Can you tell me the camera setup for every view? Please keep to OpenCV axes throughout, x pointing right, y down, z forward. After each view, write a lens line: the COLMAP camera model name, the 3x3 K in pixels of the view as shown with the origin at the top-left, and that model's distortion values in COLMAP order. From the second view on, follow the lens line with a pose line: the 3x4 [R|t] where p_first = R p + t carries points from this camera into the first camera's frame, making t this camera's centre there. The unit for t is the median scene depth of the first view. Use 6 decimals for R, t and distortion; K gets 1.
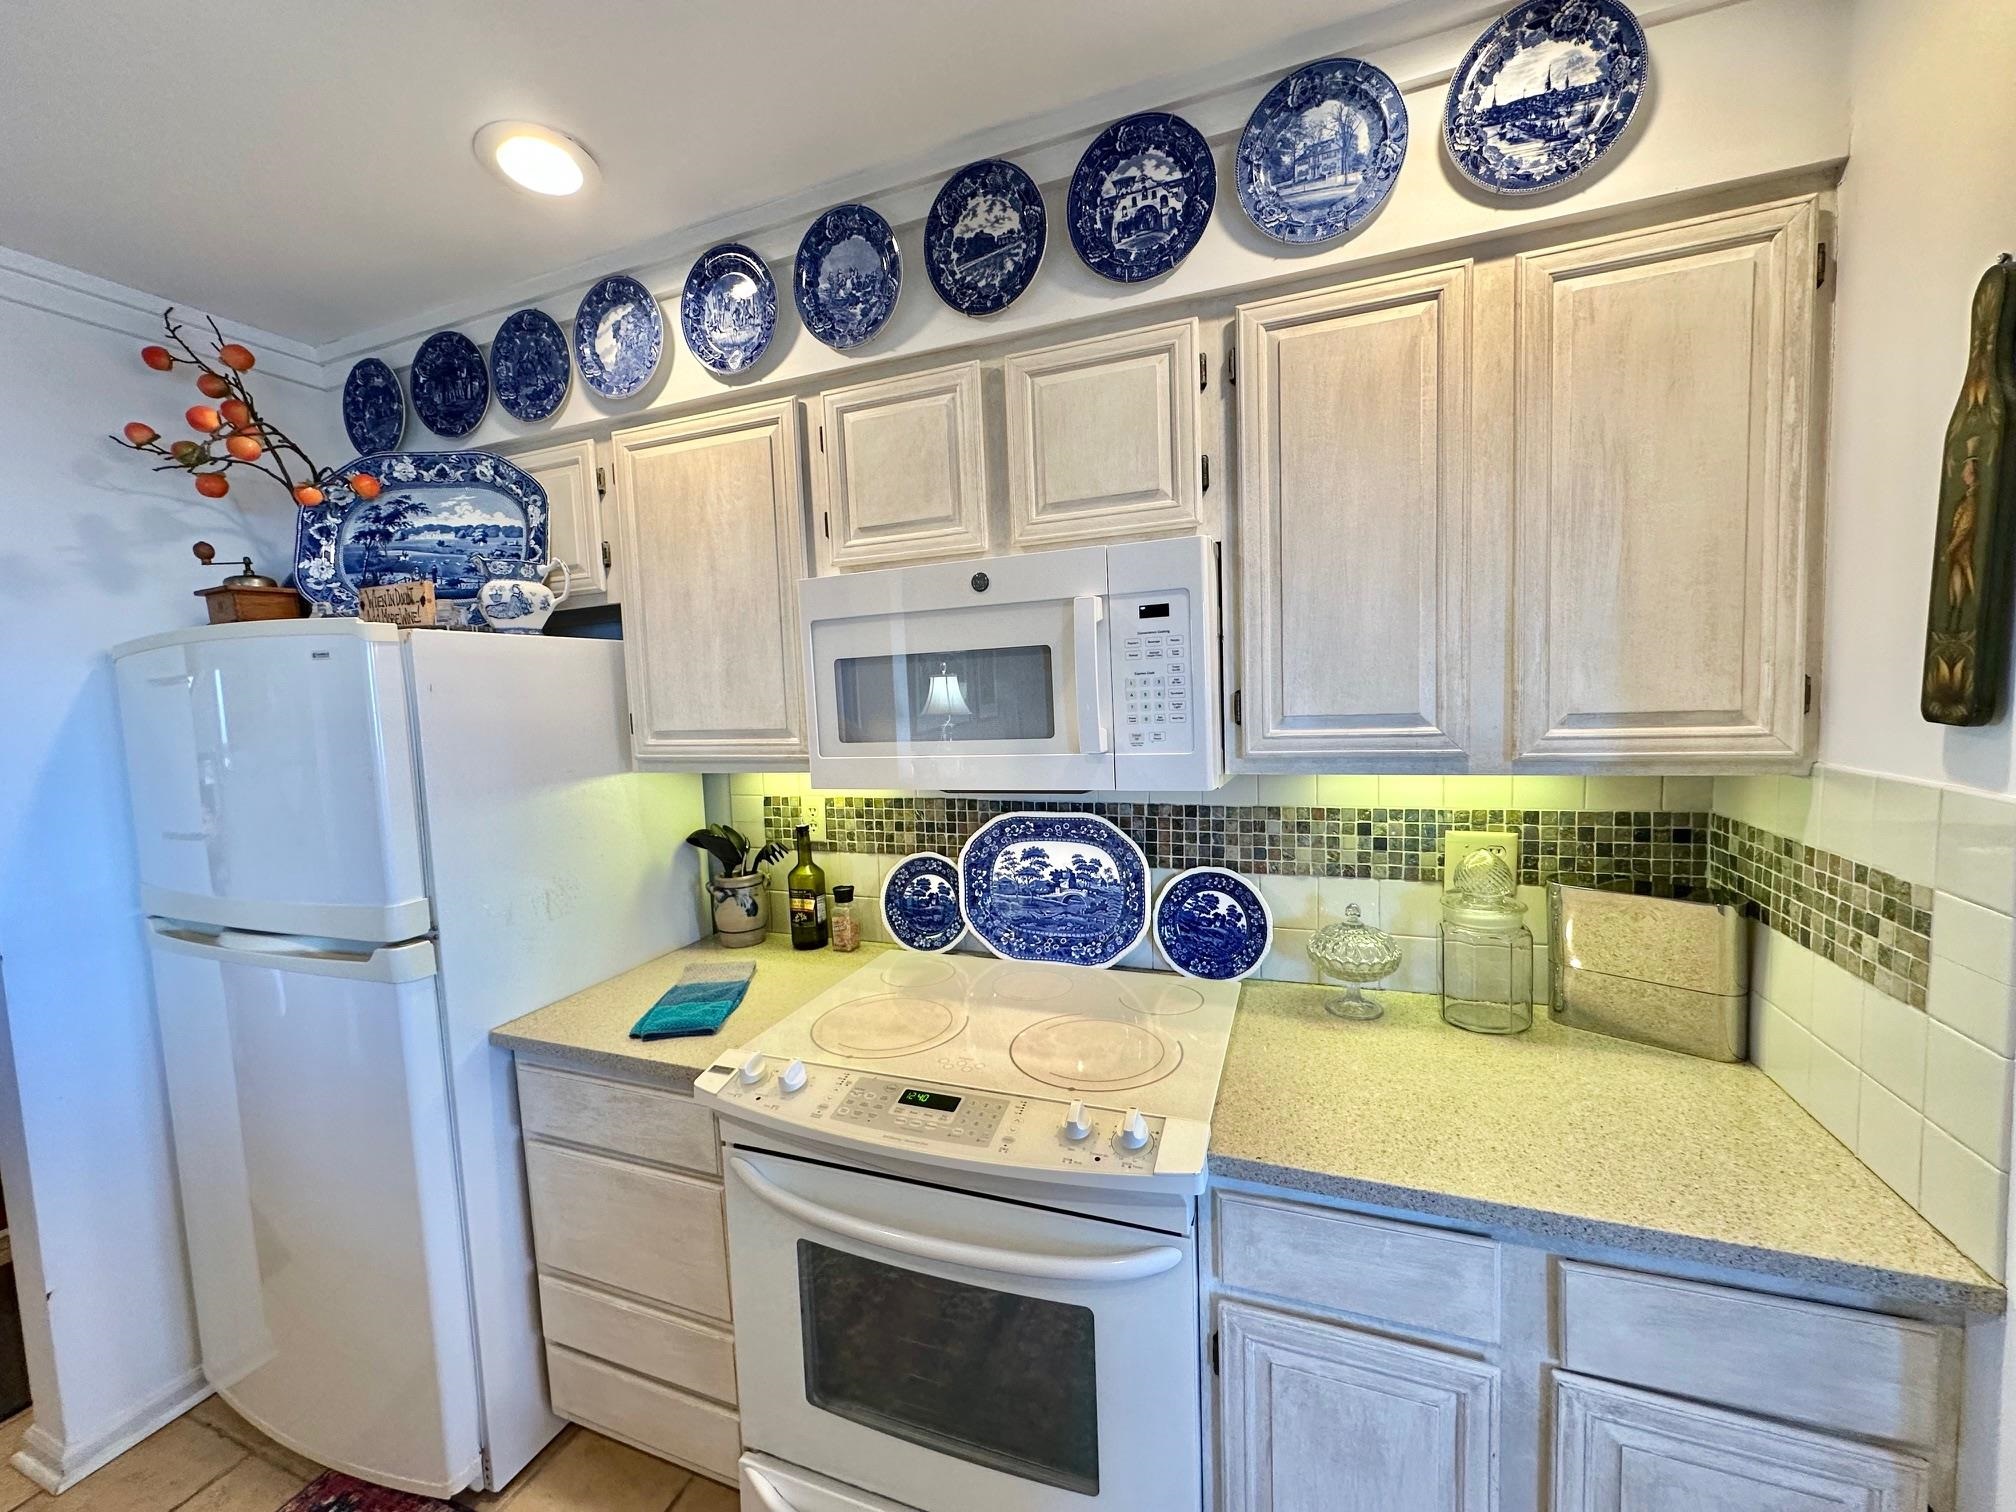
lens RADIAL K [[807.2, 0, 1008.3], [0, 807.2, 753.5], [0, 0, 1]] dist [-0.002607, 0.000458]
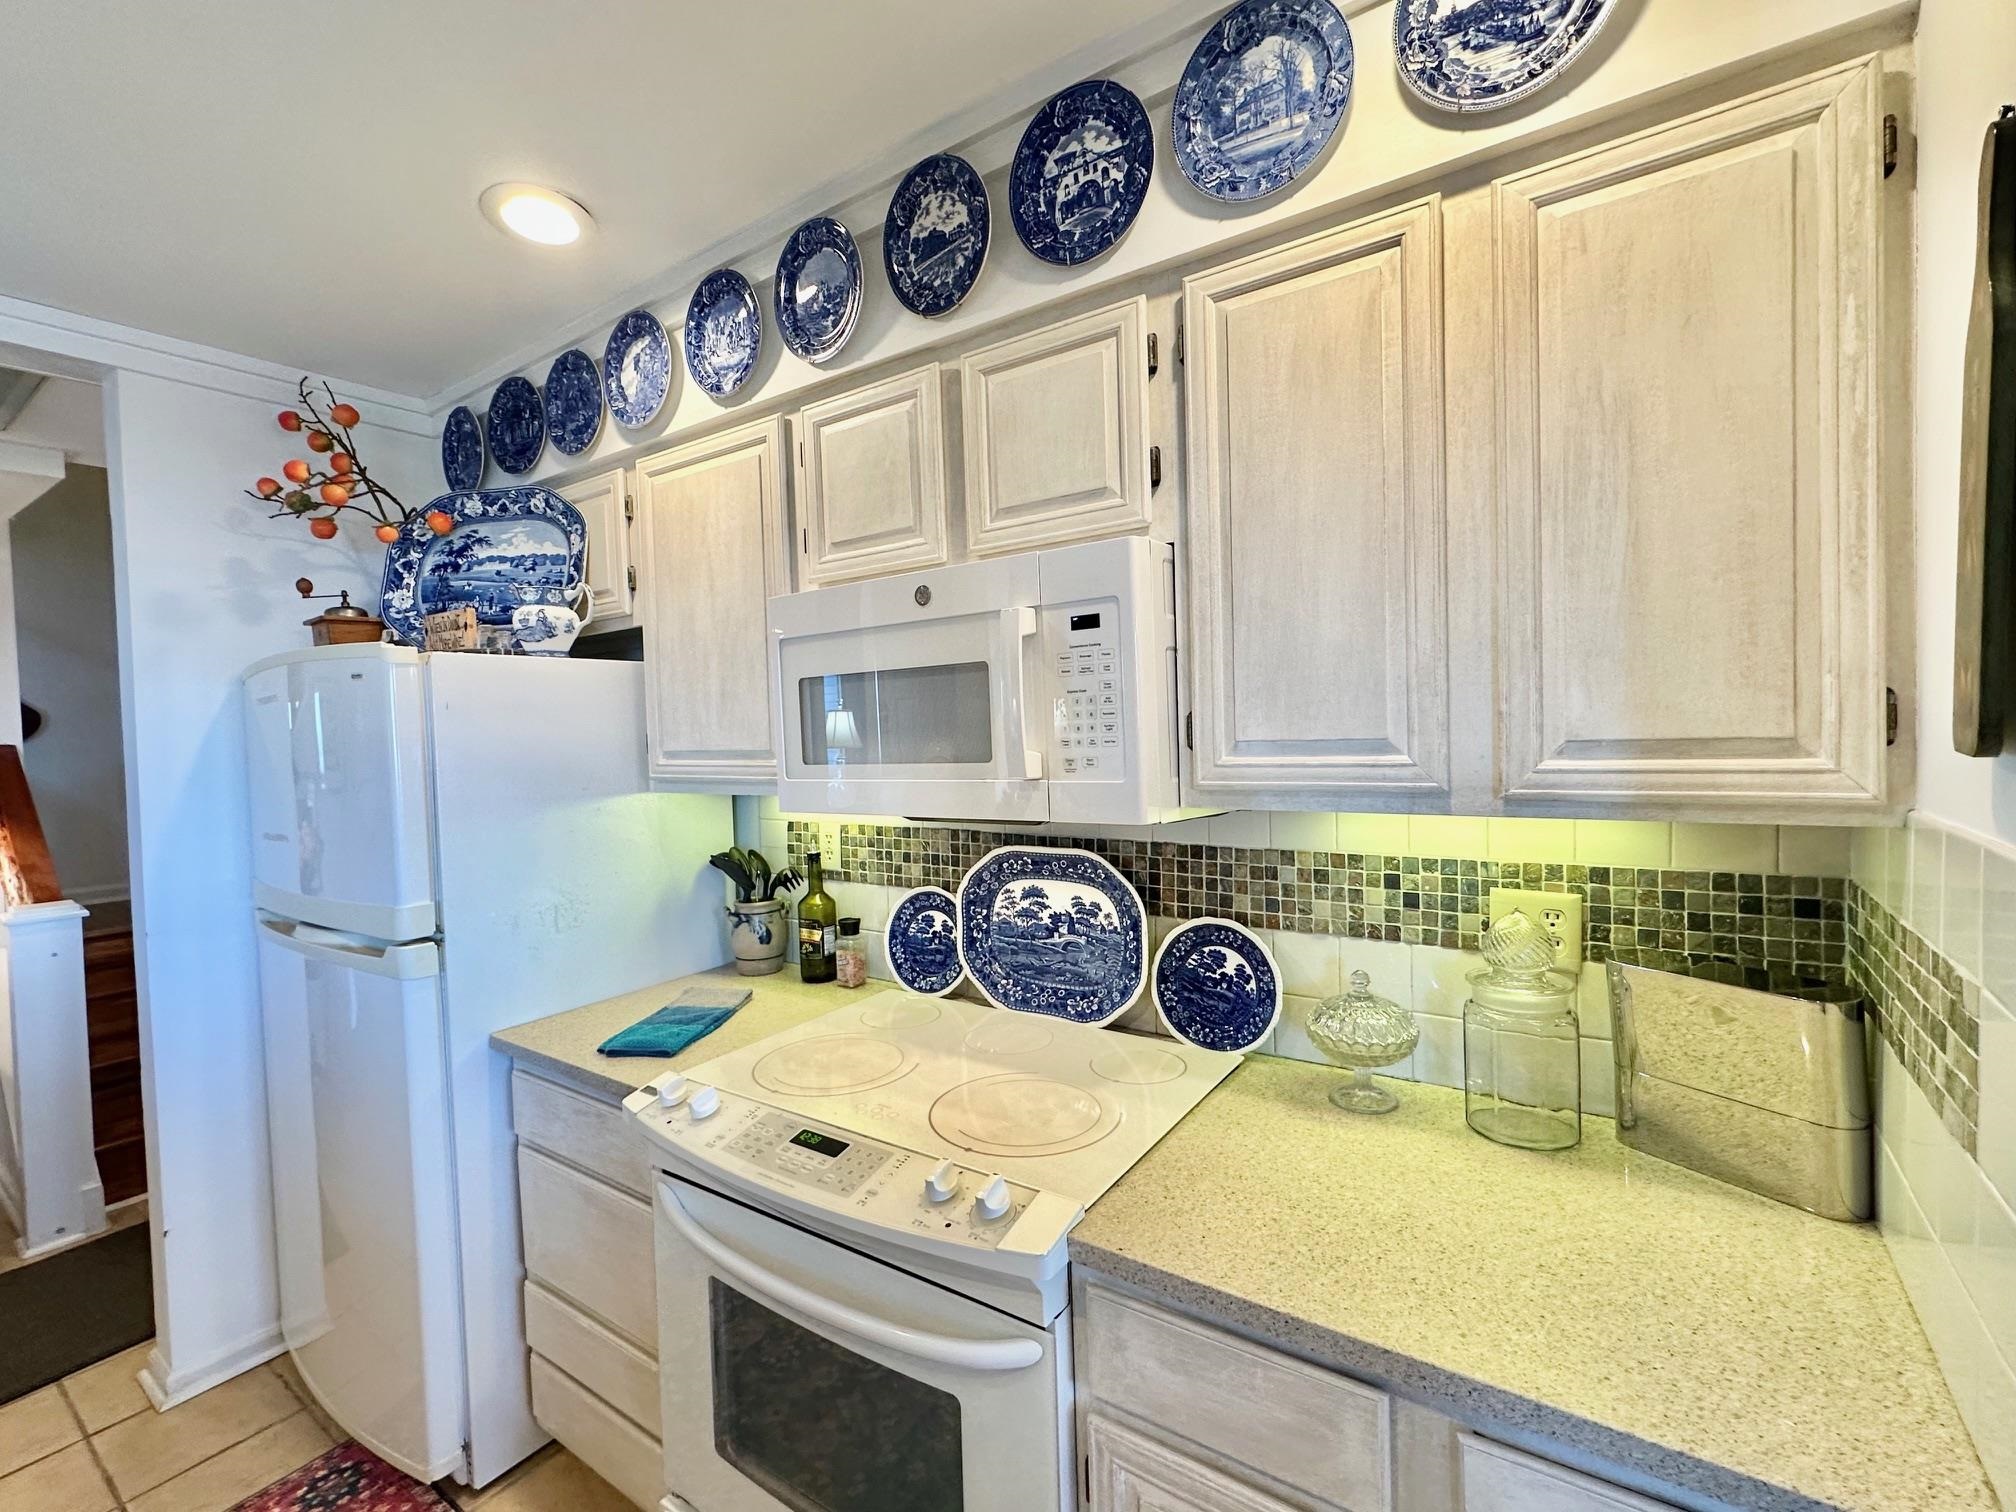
lens RADIAL K [[898.5, 0, 1004.6], [0, 898.5, 756.8], [0, 0, 1]] dist [-0.001922, 0.000112]
pose [[0.971710, 0.016228, -0.235619, 0.279672], [-0.024821, 0.999129, -0.033551, 0.007524], [0.234869, 0.038451, 0.971266, 0.012771]]
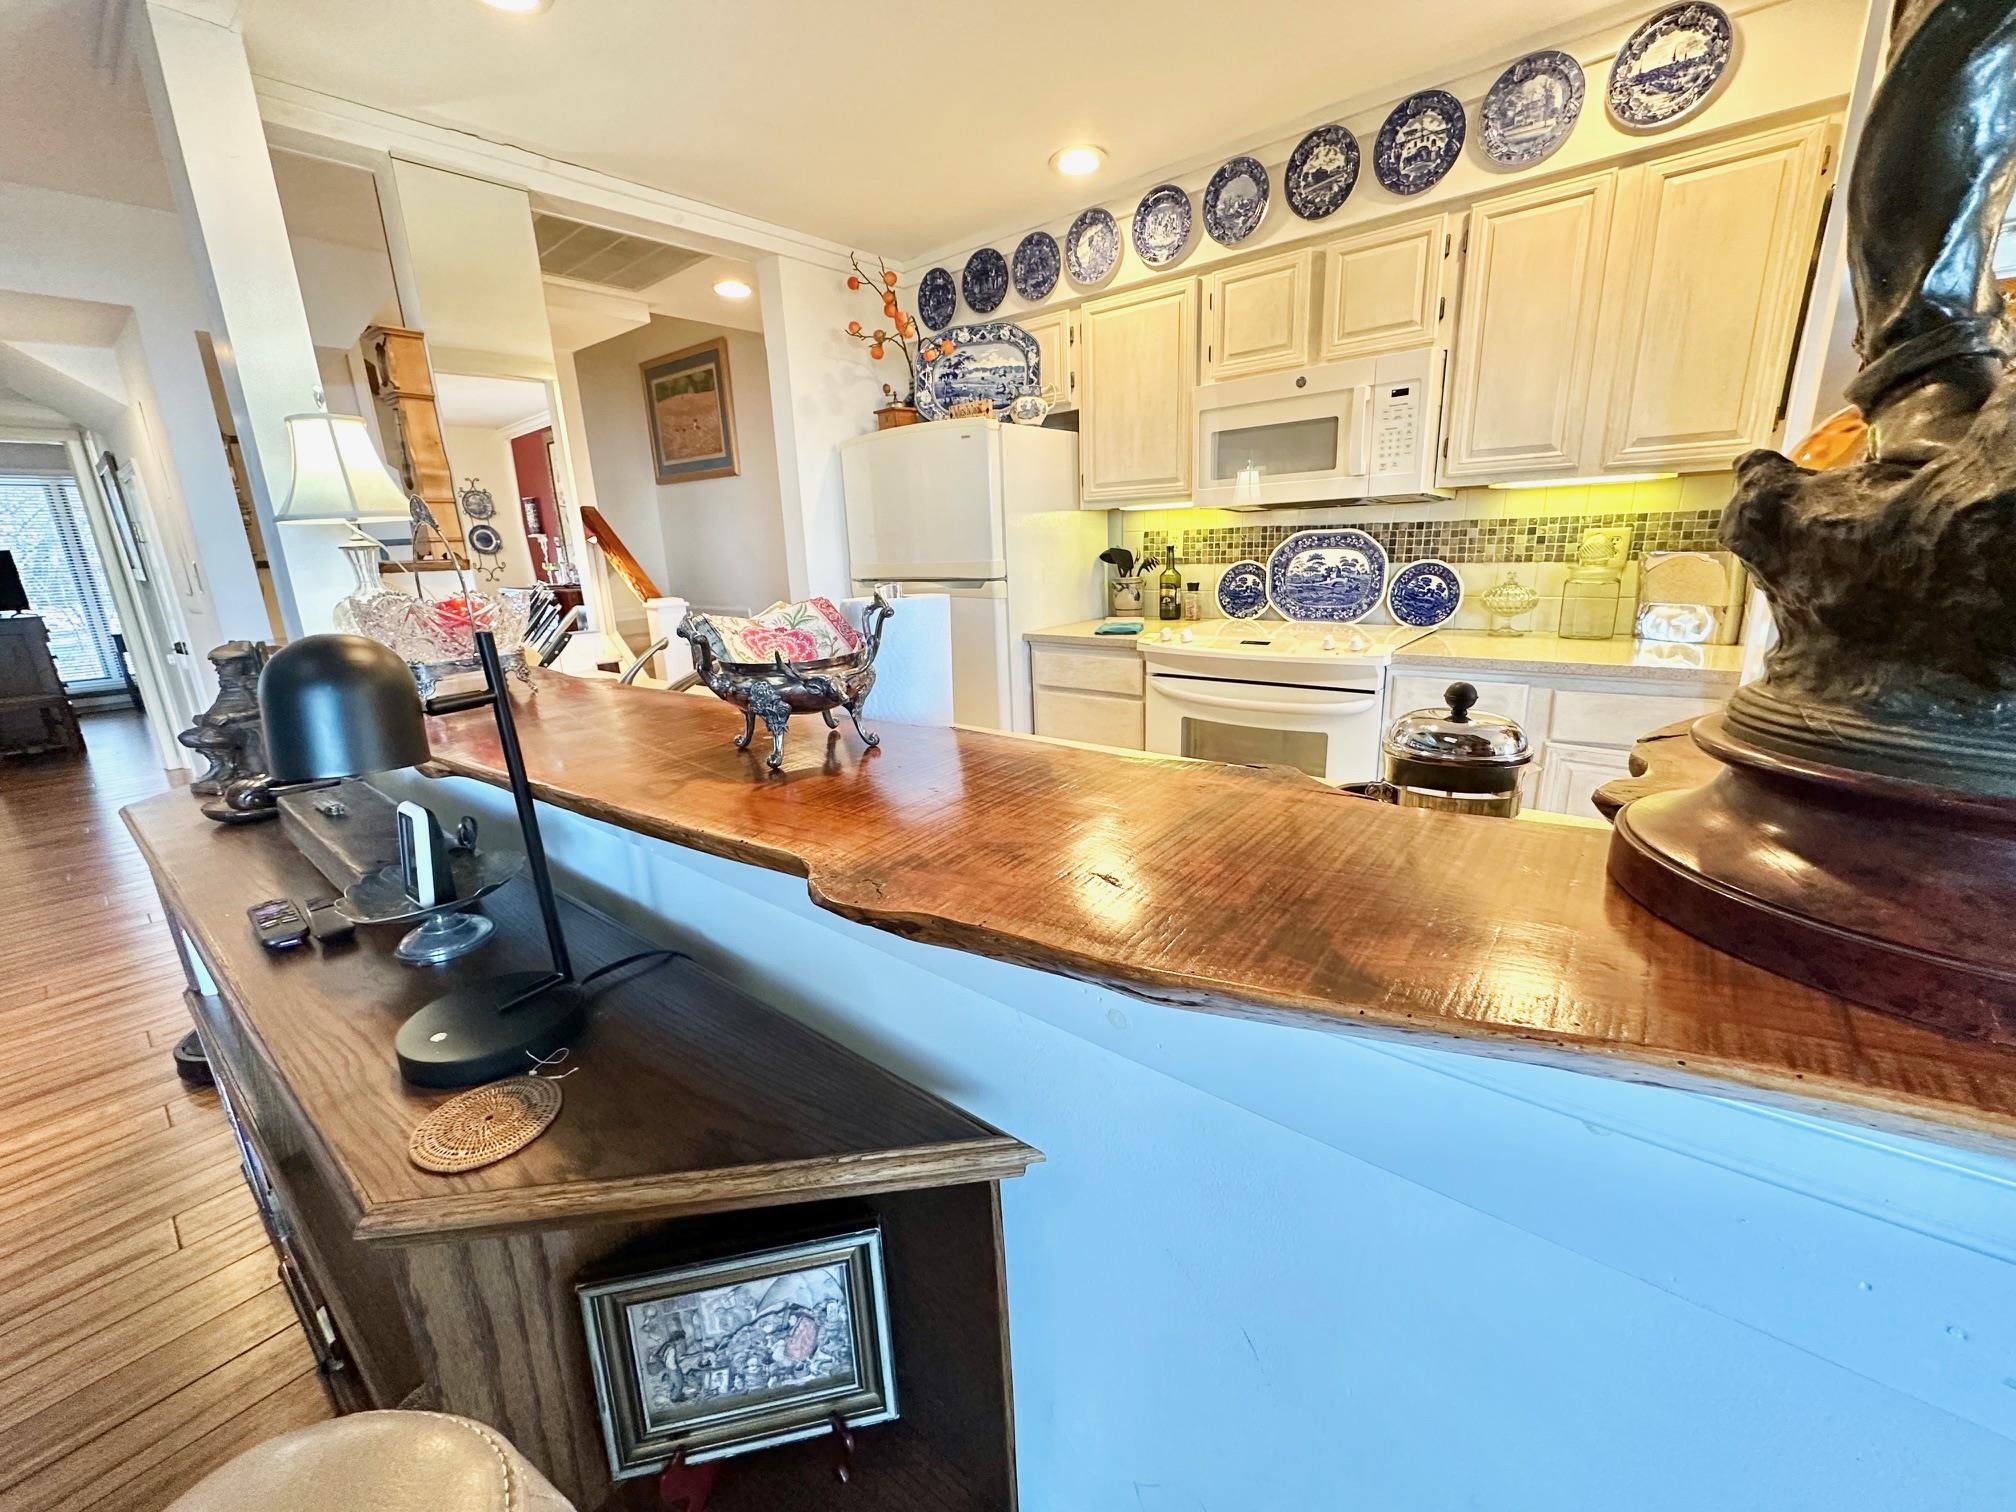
lens RADIAL K [[807.2, 0, 1008.3], [0, 807.2, 753.5], [0, 0, 1]] dist [-0.002607, 0.000458]
pose [[0.948503, 0.083376, -0.305599, -0.032329], [-0.022761, 0.980184, 0.196775, 0.247142], [0.315950, -0.179686, 0.931605, -0.980706]]
